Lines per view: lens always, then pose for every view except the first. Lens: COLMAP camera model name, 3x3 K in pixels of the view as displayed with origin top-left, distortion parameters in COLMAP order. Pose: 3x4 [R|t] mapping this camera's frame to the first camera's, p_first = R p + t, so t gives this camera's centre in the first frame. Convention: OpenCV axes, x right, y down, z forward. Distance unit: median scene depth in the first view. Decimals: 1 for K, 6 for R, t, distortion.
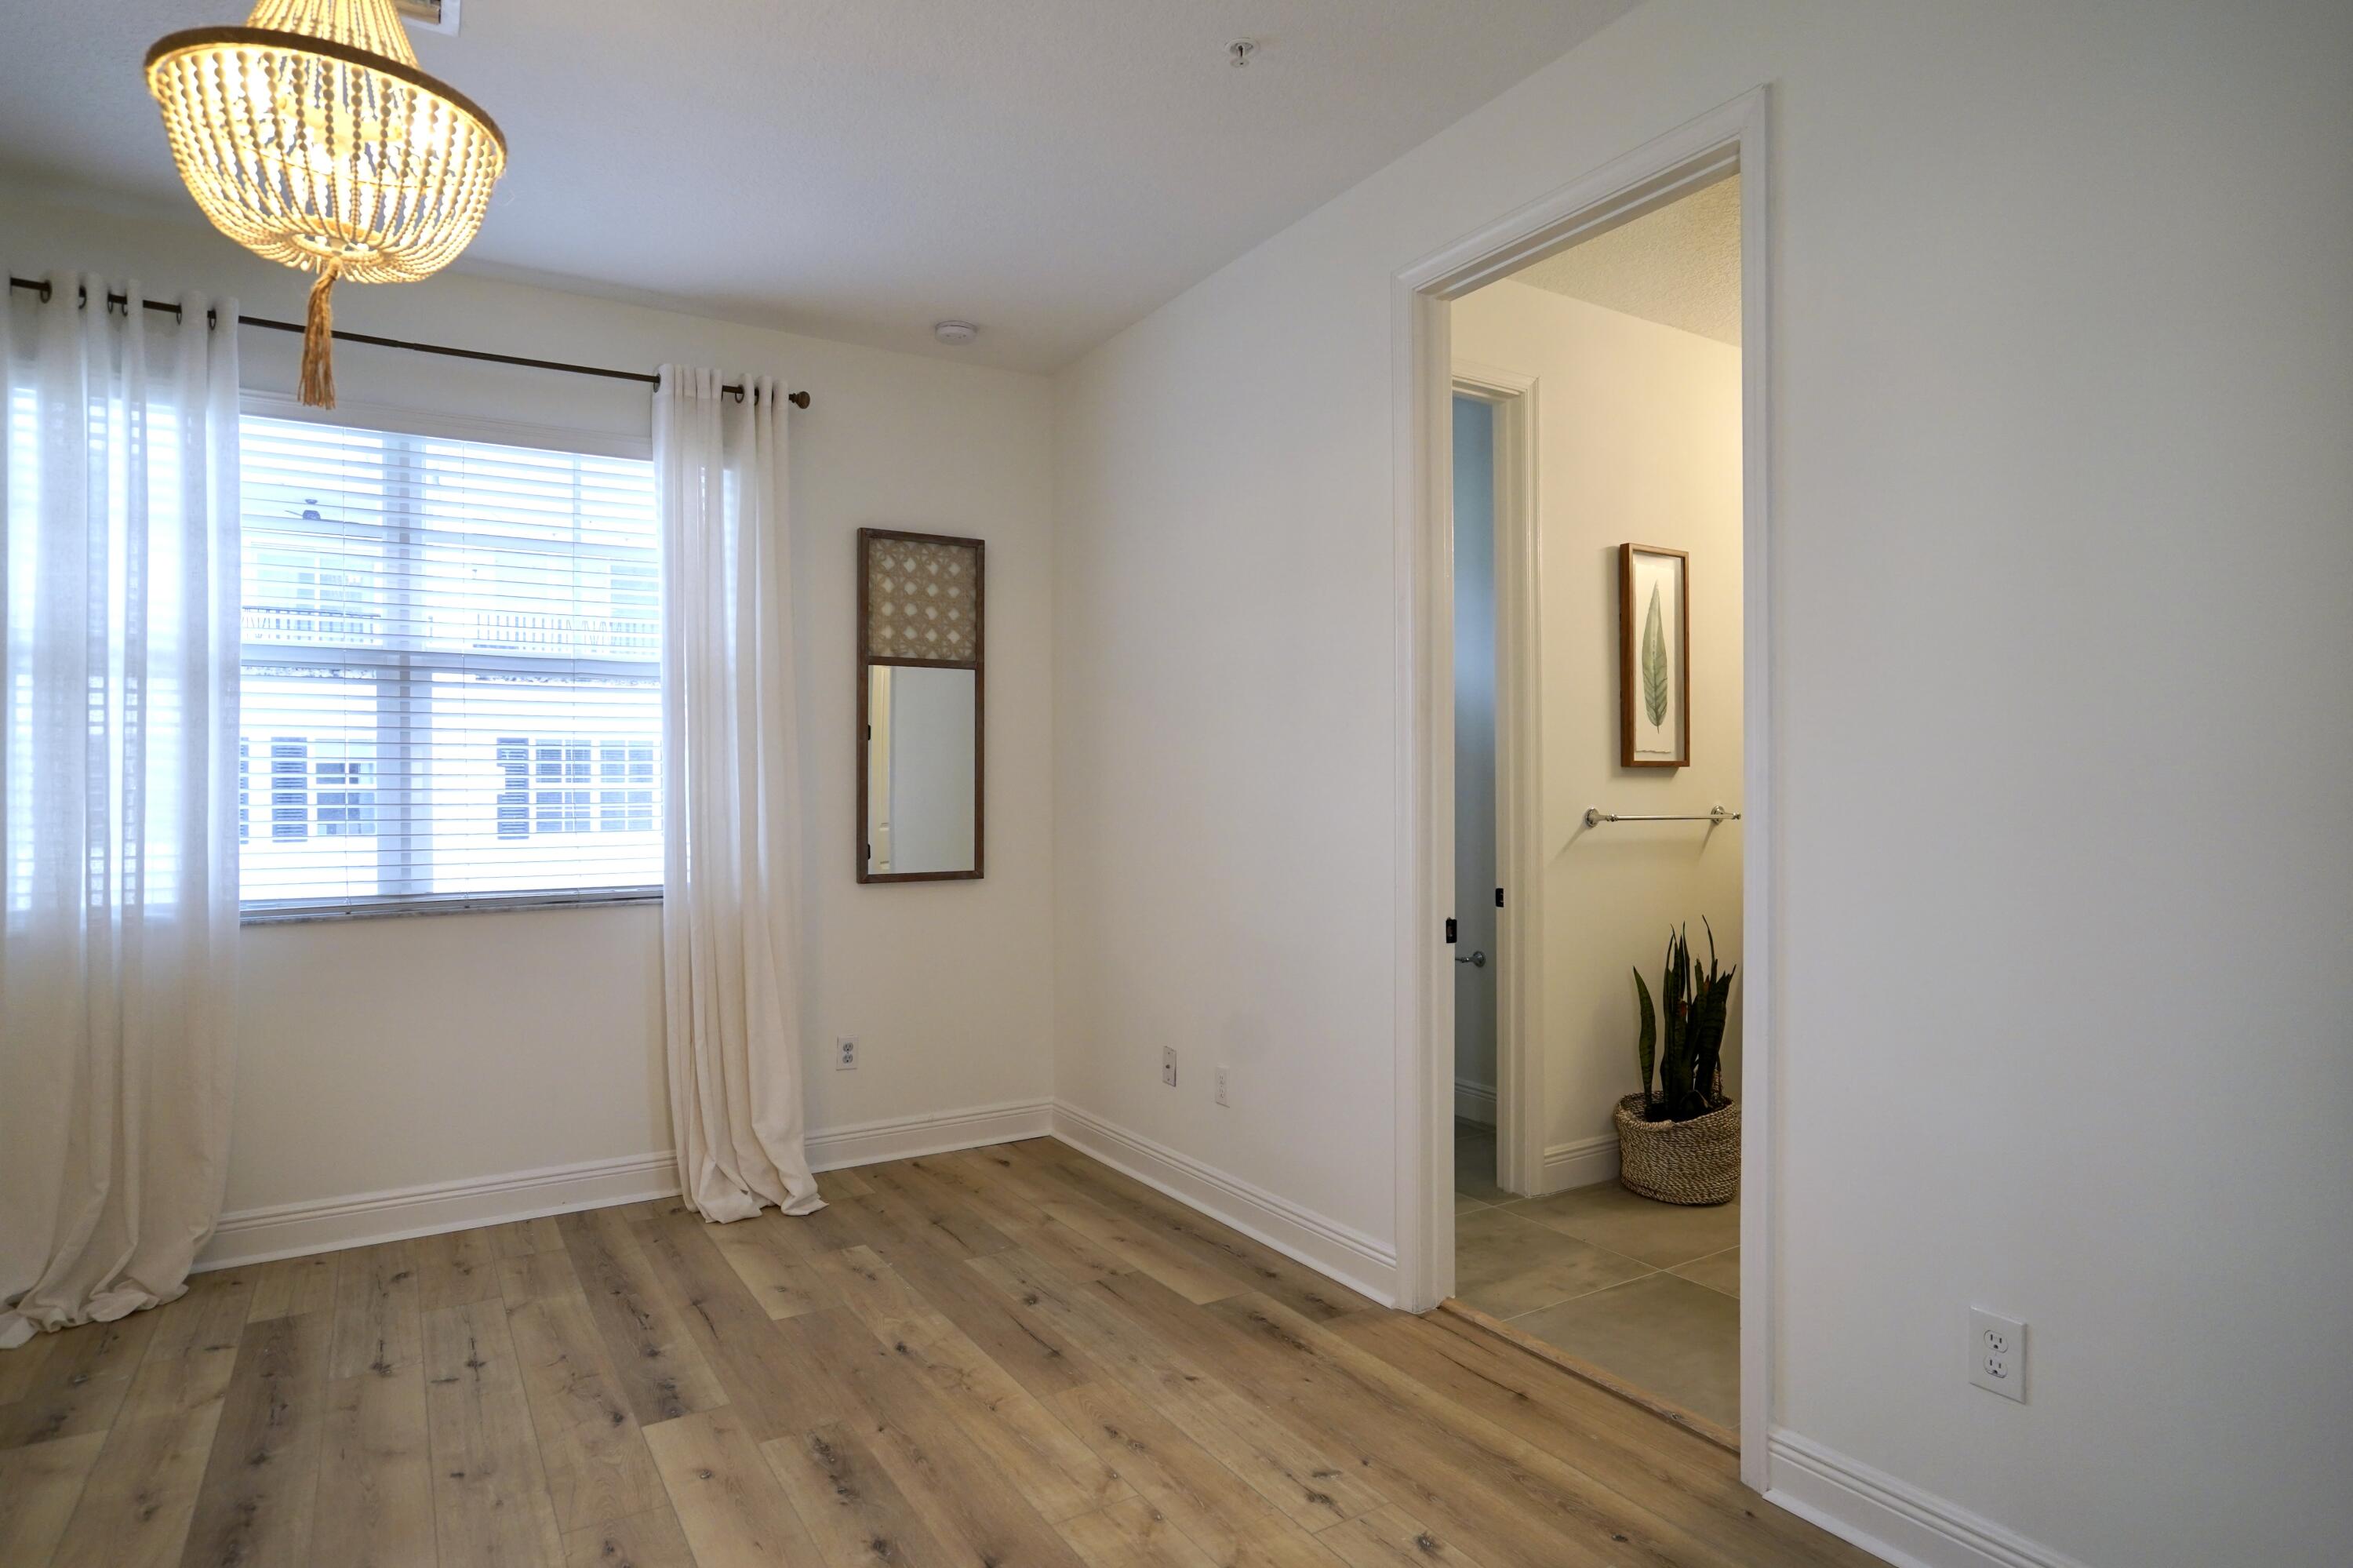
lens RADIAL K [[1313.8, 0, 1167.8], [0, 1313.8, 778.2], [0, 0, 1]] dist [-0.030950, 0.000228]
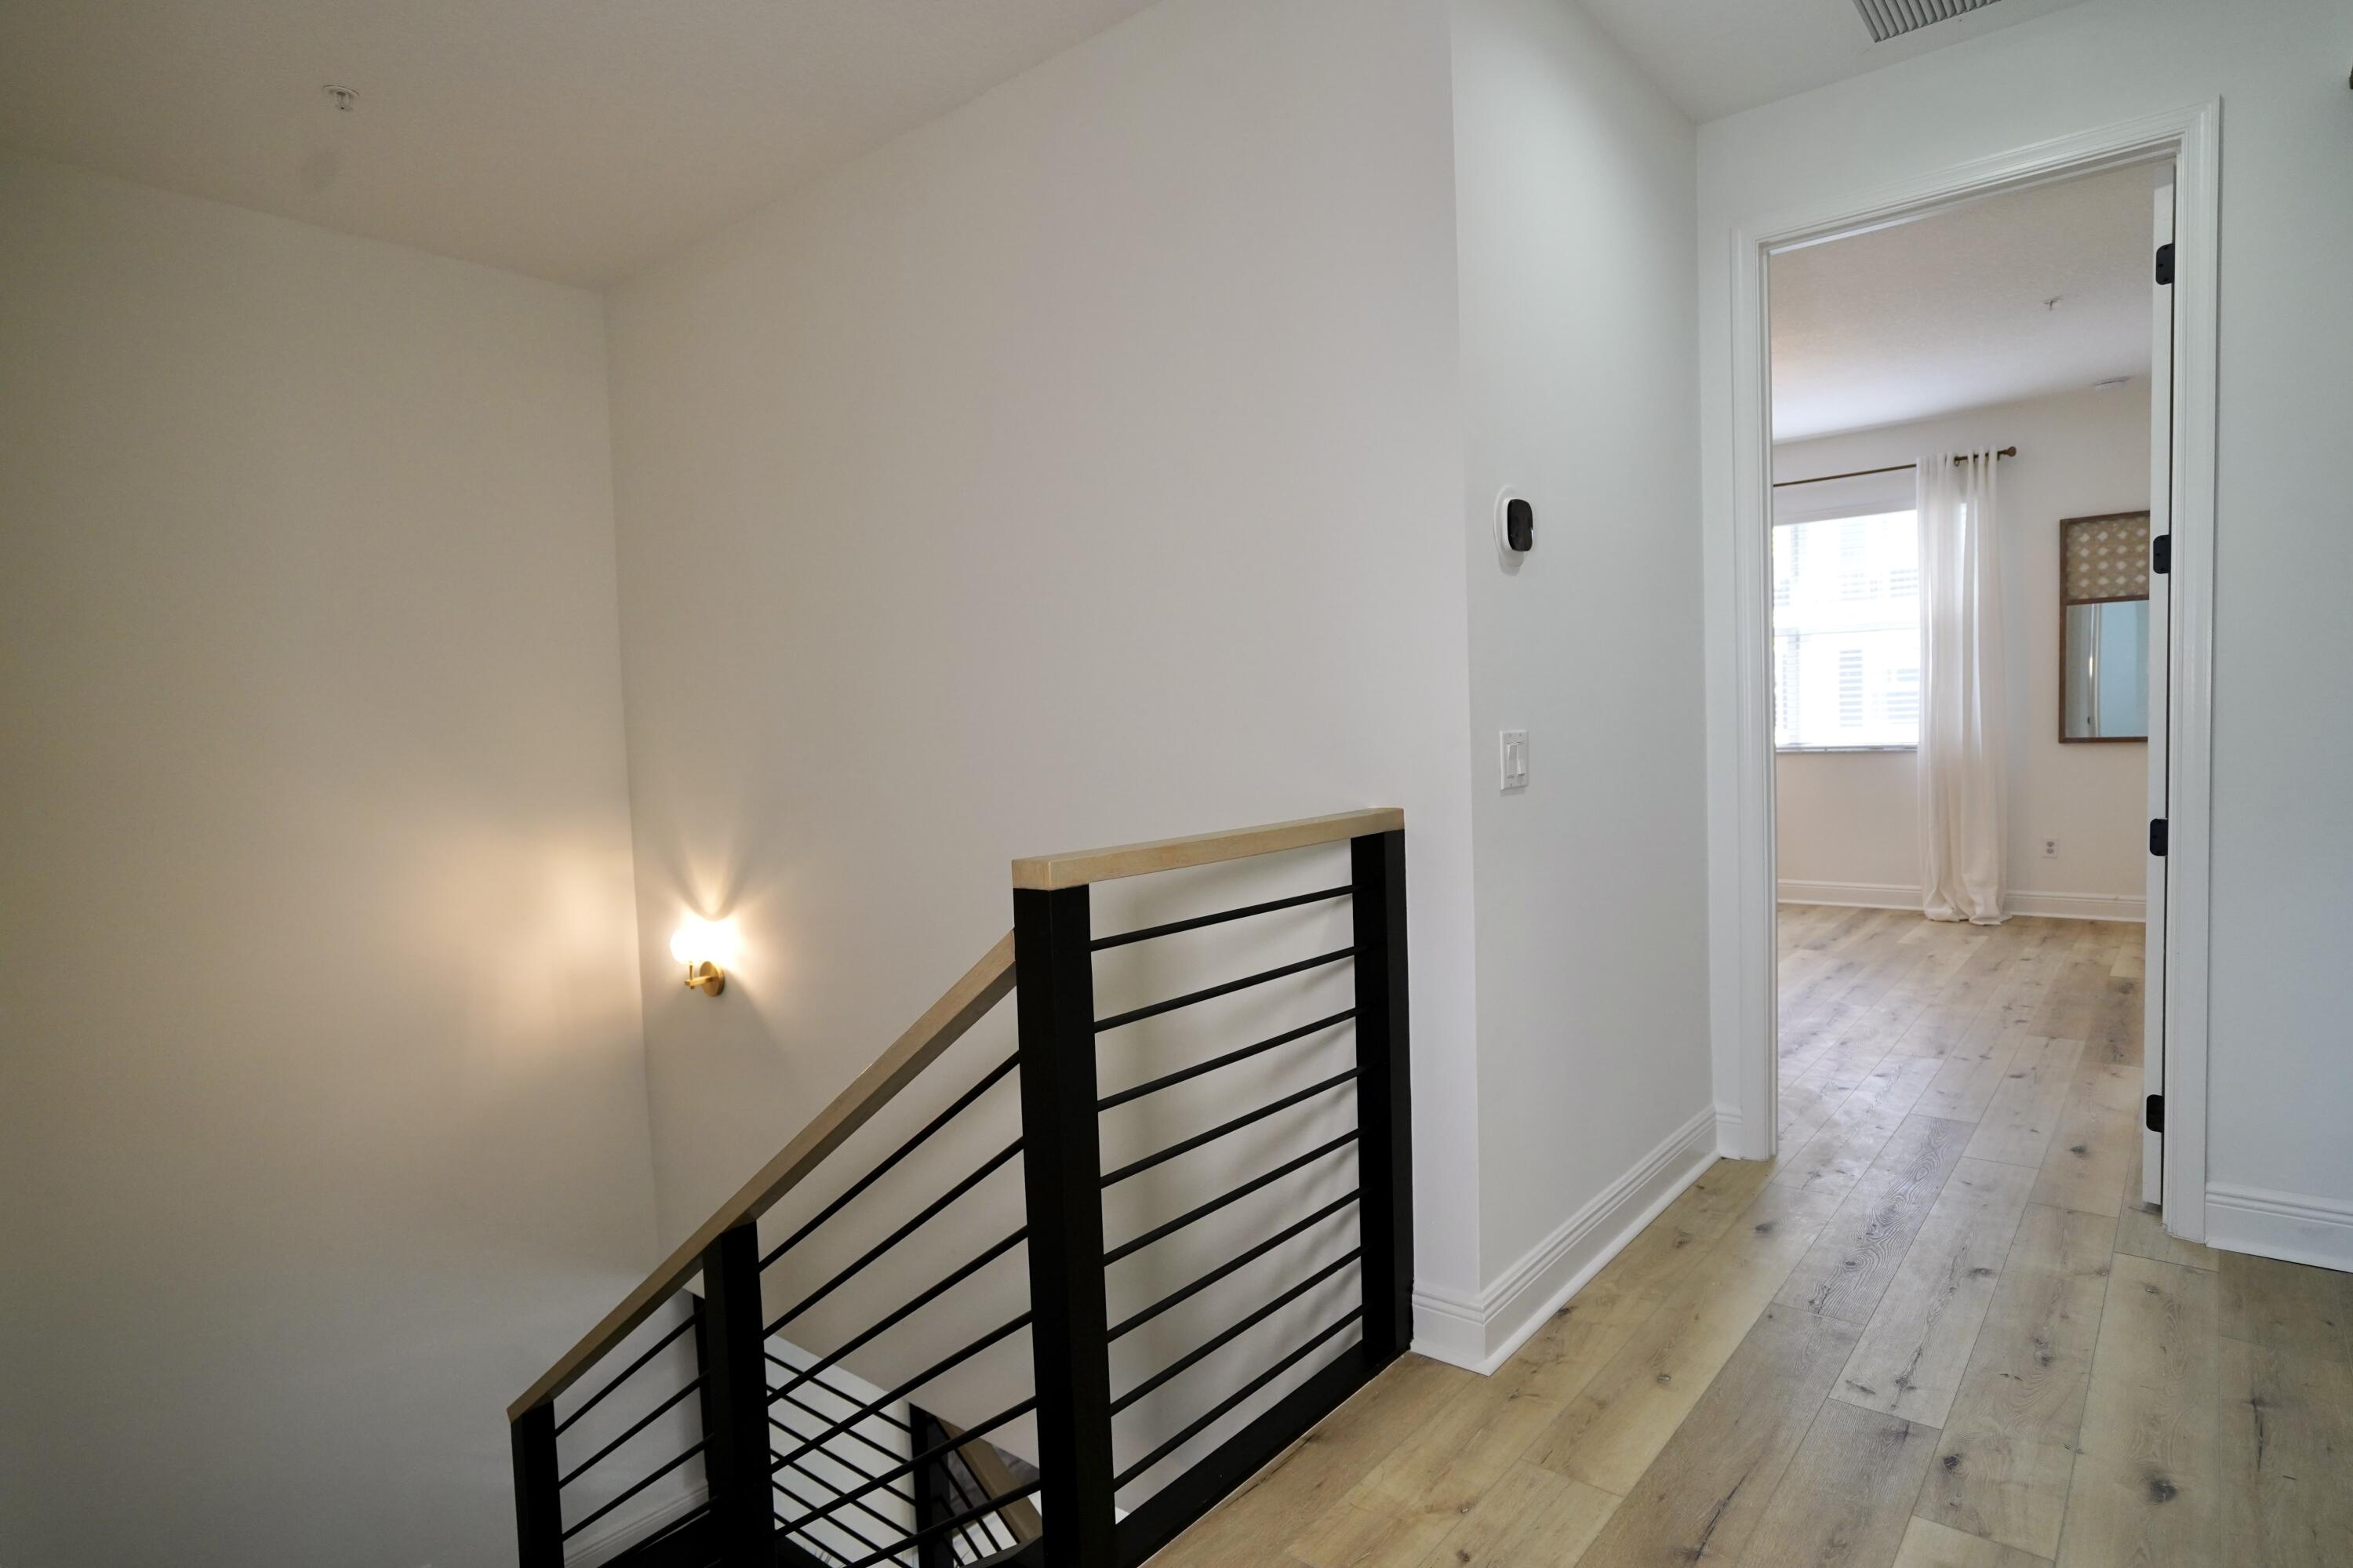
lens RADIAL K [[1269.3, 0, 1169.9], [0, 1269.3, 788.6], [0, 0, 1]] dist [-0.005410, -0.000875]
pose [[0.329863, 0.045678, -0.942923, 0.940162], [0.041337, 0.997172, 0.062767, -0.007530], [0.943123, -0.059682, 0.327042, -0.581277]]
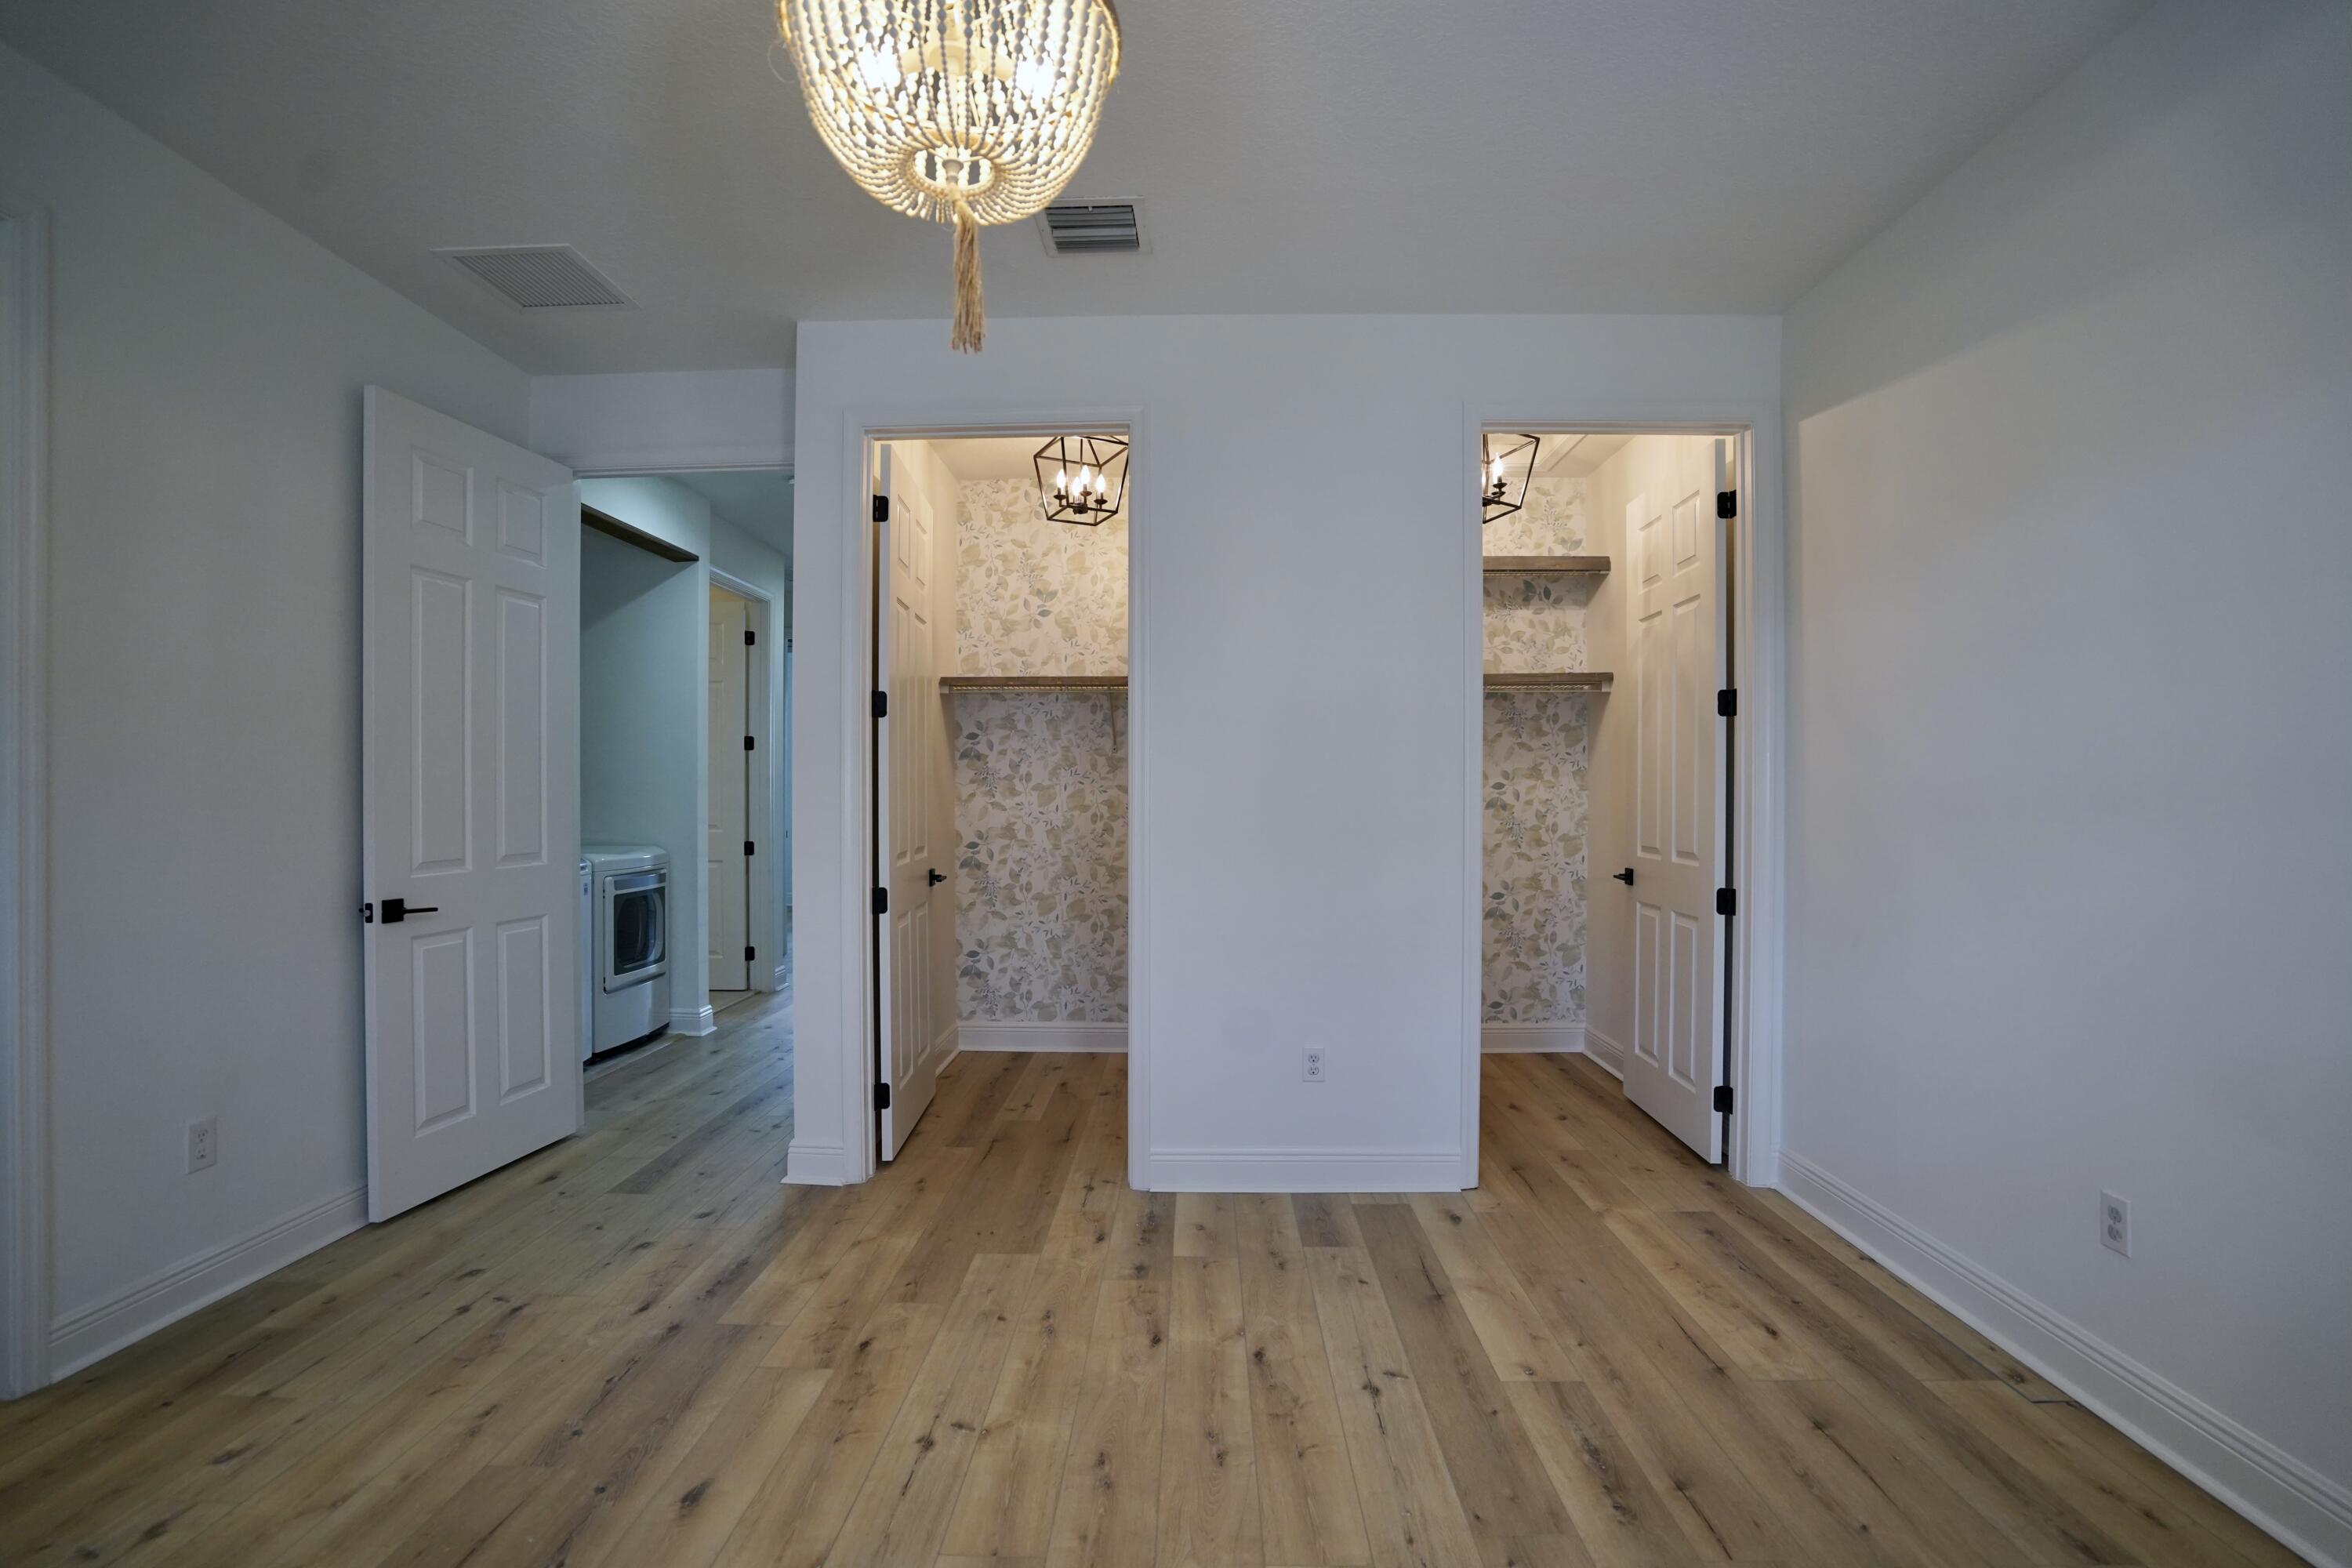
lens RADIAL K [[1093.2, 0, 1180.7], [0, 1093.2, 791.9], [0, 0, 1]] dist [-0.060586, 0.023433]
pose [[-0.843781, 0.002035, 0.536683, -0.534592], [-0.001725, 0.999977, -0.006505, 0.004026], [-0.536684, -0.006414, -0.843759, 0.706425]]
